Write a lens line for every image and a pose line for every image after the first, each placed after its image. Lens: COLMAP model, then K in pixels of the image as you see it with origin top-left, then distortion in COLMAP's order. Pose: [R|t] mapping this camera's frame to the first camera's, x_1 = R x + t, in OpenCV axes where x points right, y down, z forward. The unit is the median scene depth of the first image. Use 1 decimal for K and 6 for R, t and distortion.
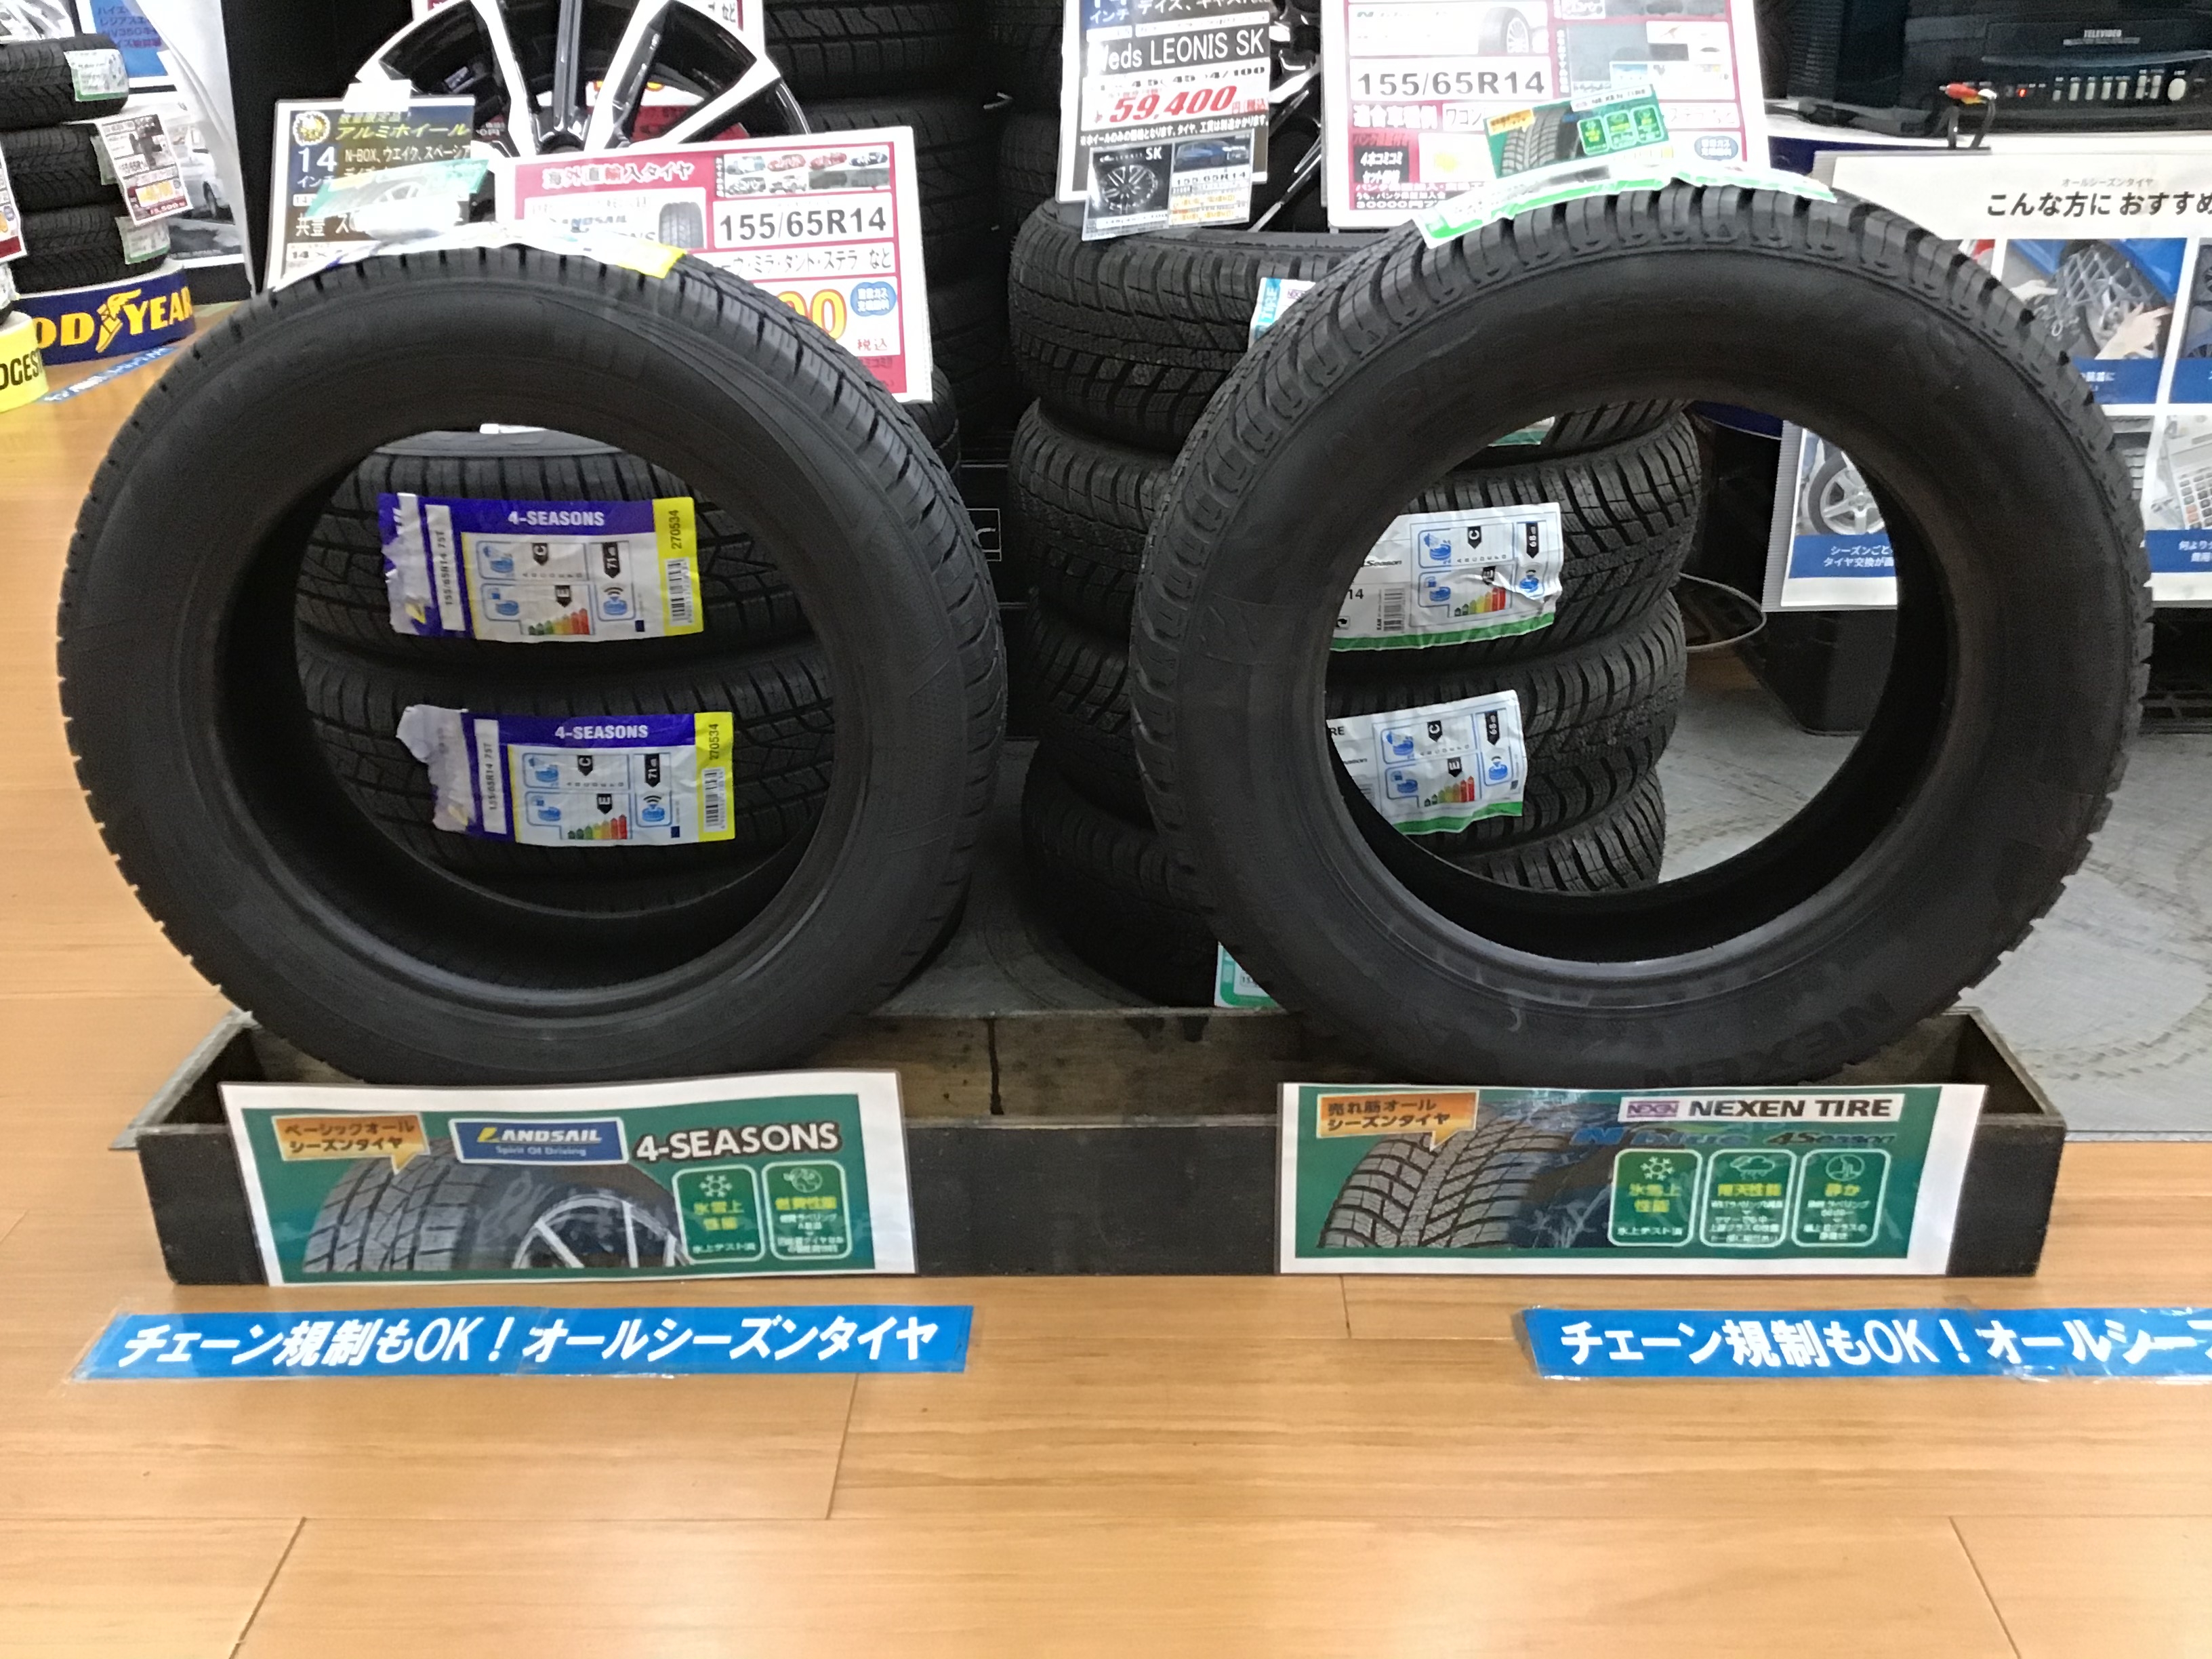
lens RADIAL K [[2013.1, 0, 1123.8], [0, 2013.1, 824.7], [0, 0, 1]] dist [0.106621, -0.182918]
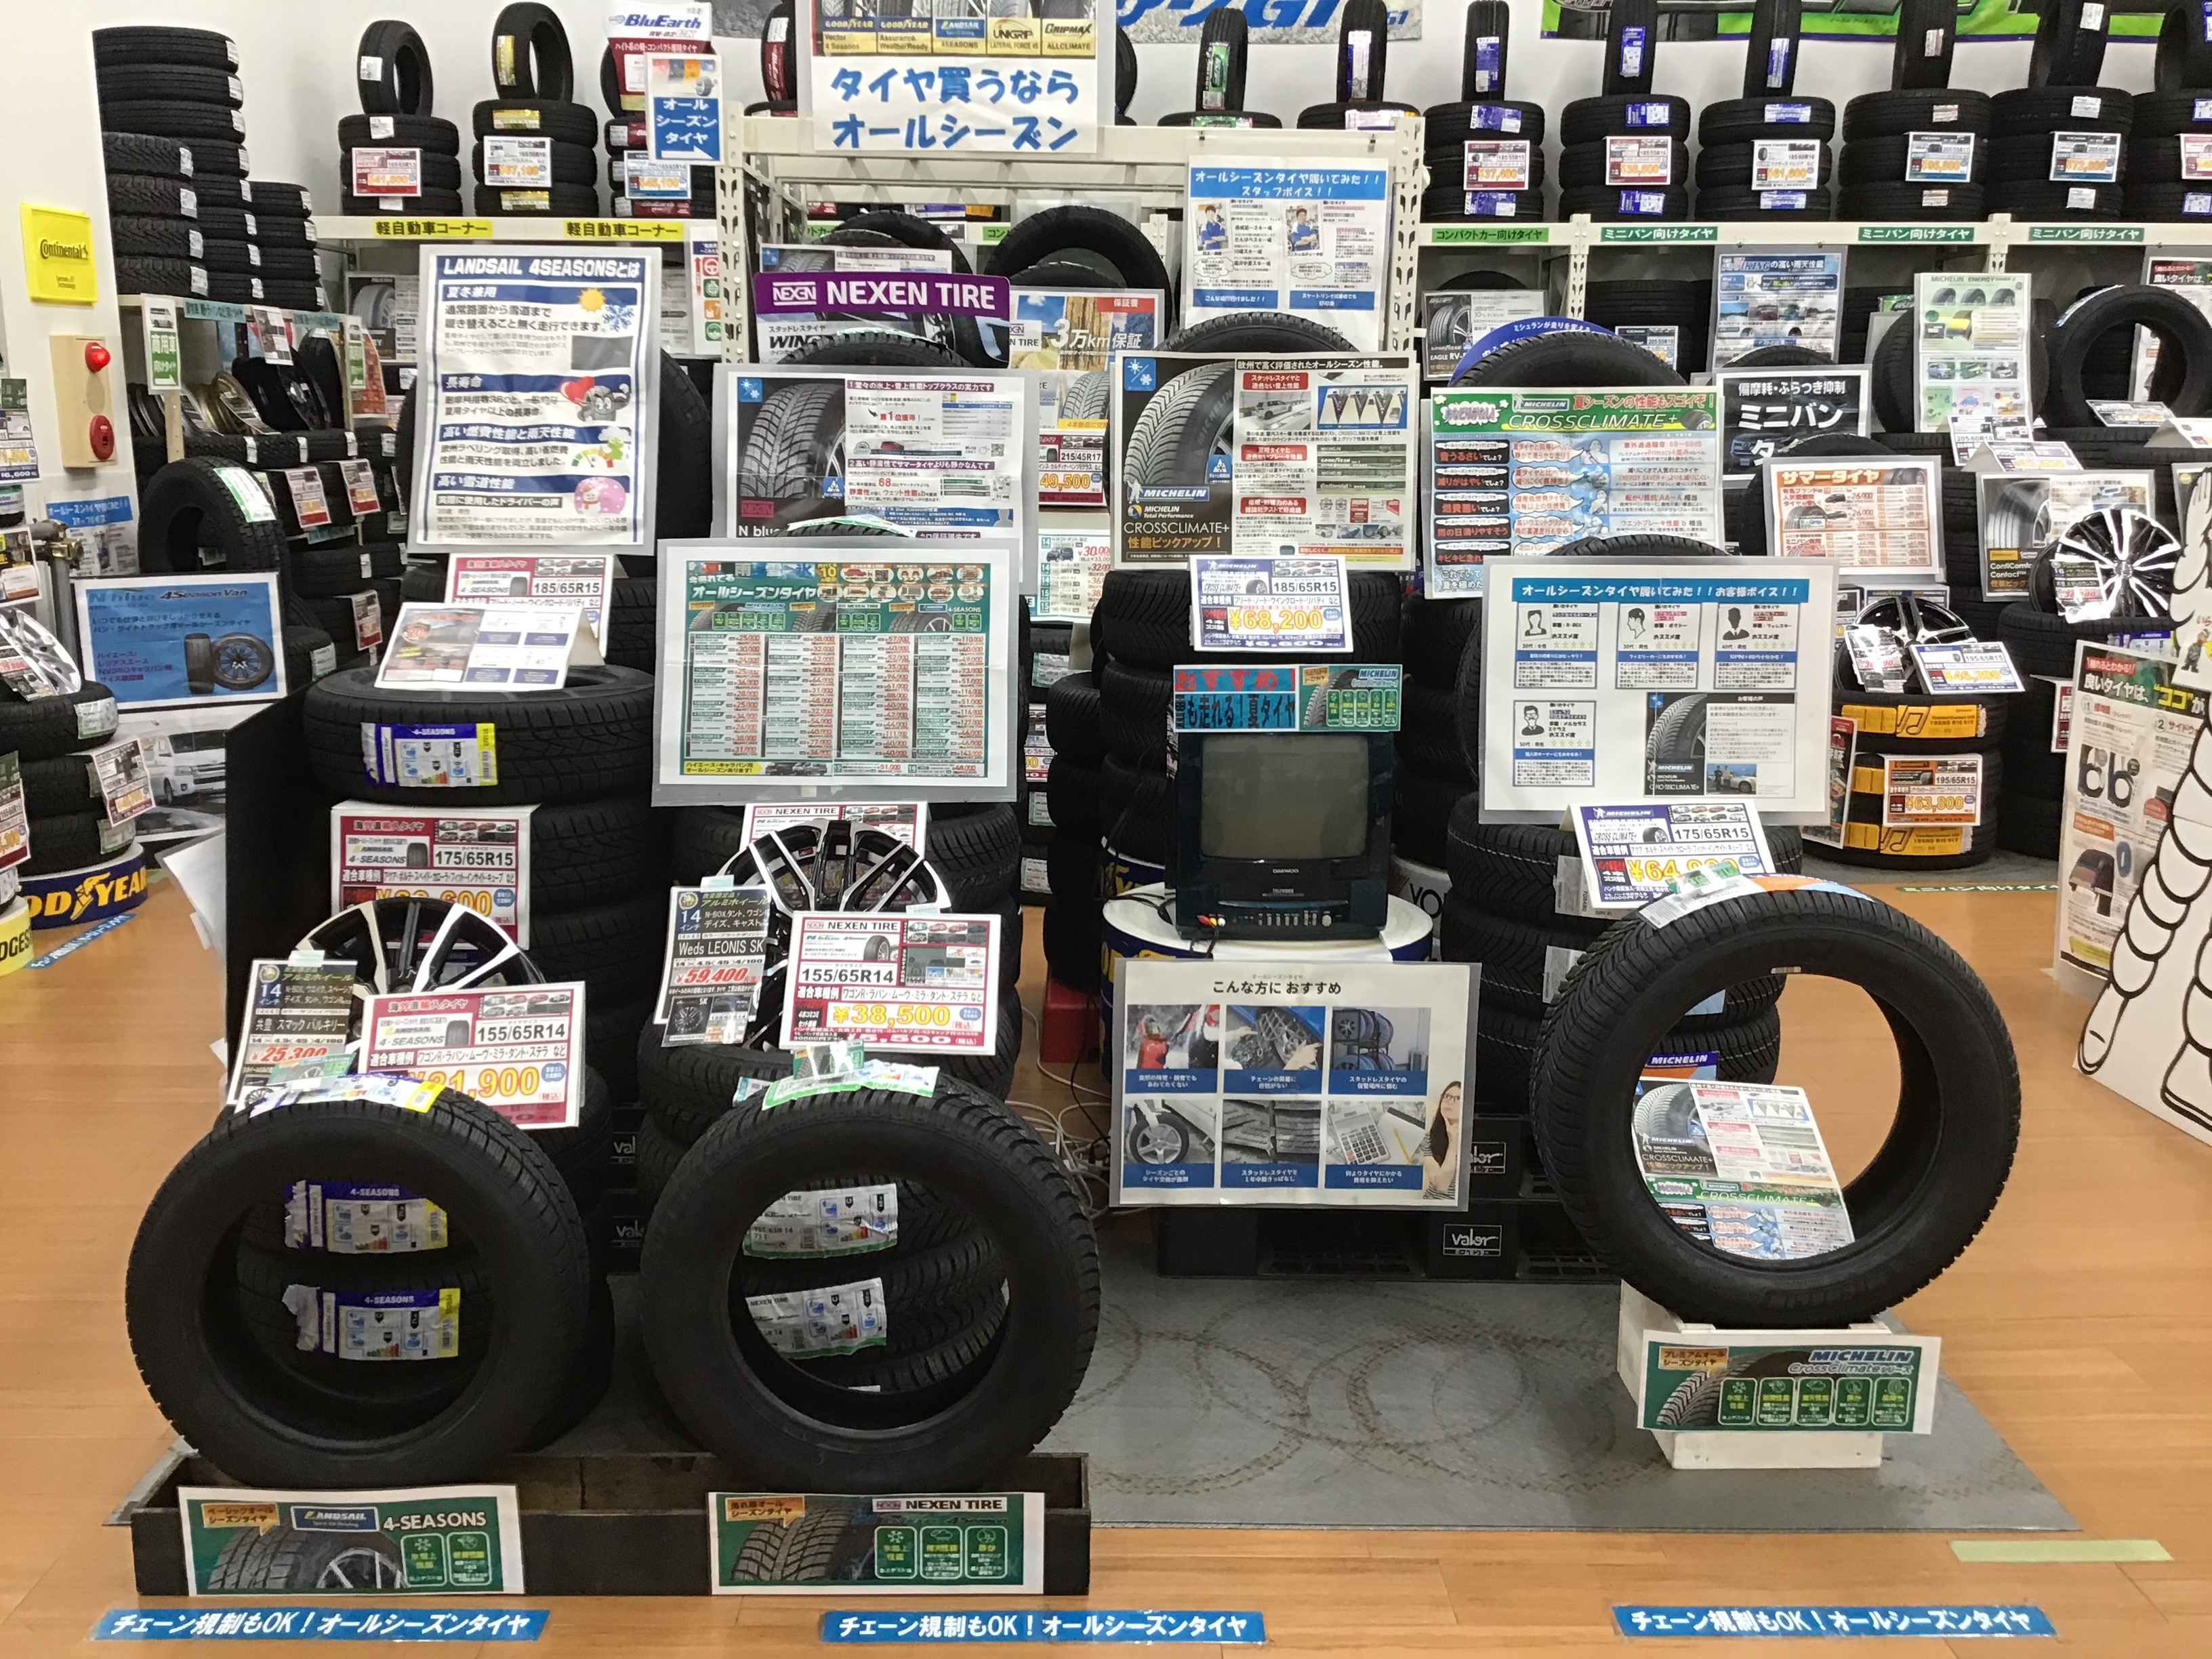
lens RADIAL K [[1981.8, 0, 1106.0], [0, 1981.8, 829.5], [0, 0, 1]] dist [0.136010, -0.297400]
pose [[0.998606, 0.025173, 0.046391, 0.316975], [-0.015018, 0.978124, -0.207479, -0.095219], [-0.050599, 0.206493, 0.977139, -0.976889]]
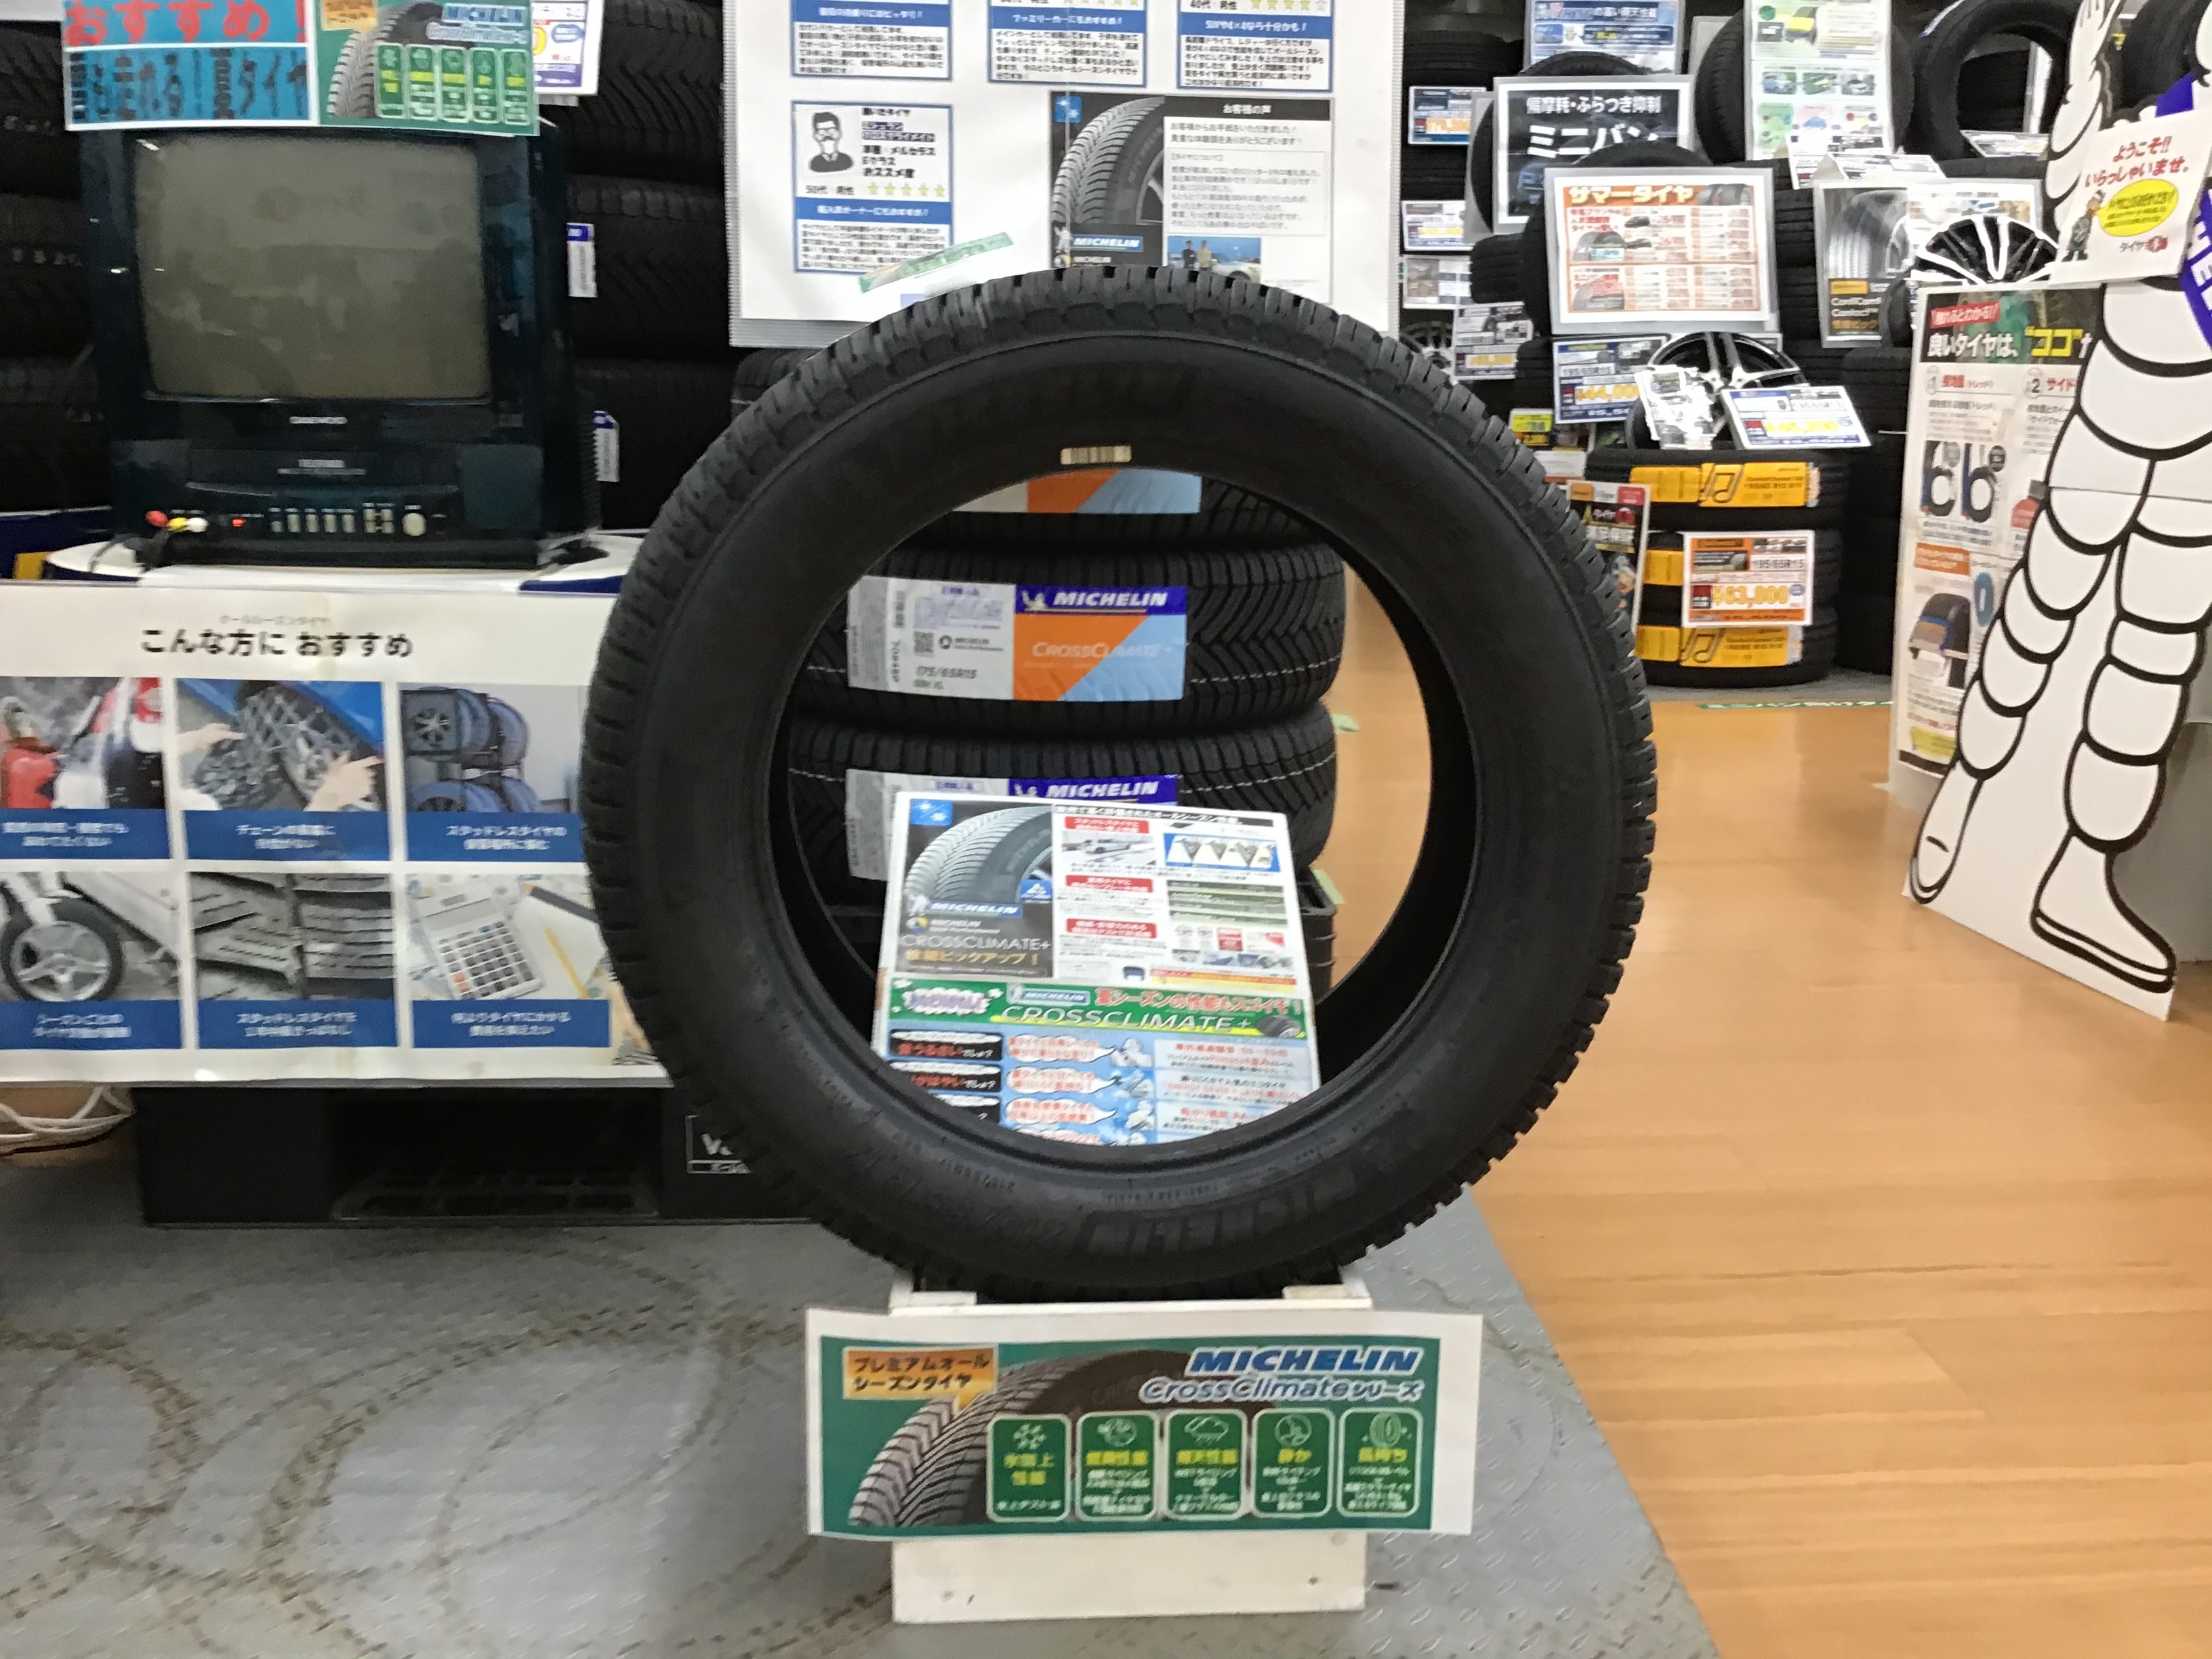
lens RADIAL K [[1981.8, 0, 1106.0], [0, 1981.8, 829.5], [0, 0, 1]] dist [0.136010, -0.297400]
pose [[0.996477, 0.017484, 0.082029, 1.010450], [-0.001199, 0.980900, -0.194510, -0.066932], [-0.083863, 0.193726, 0.977465, 0.155877]]
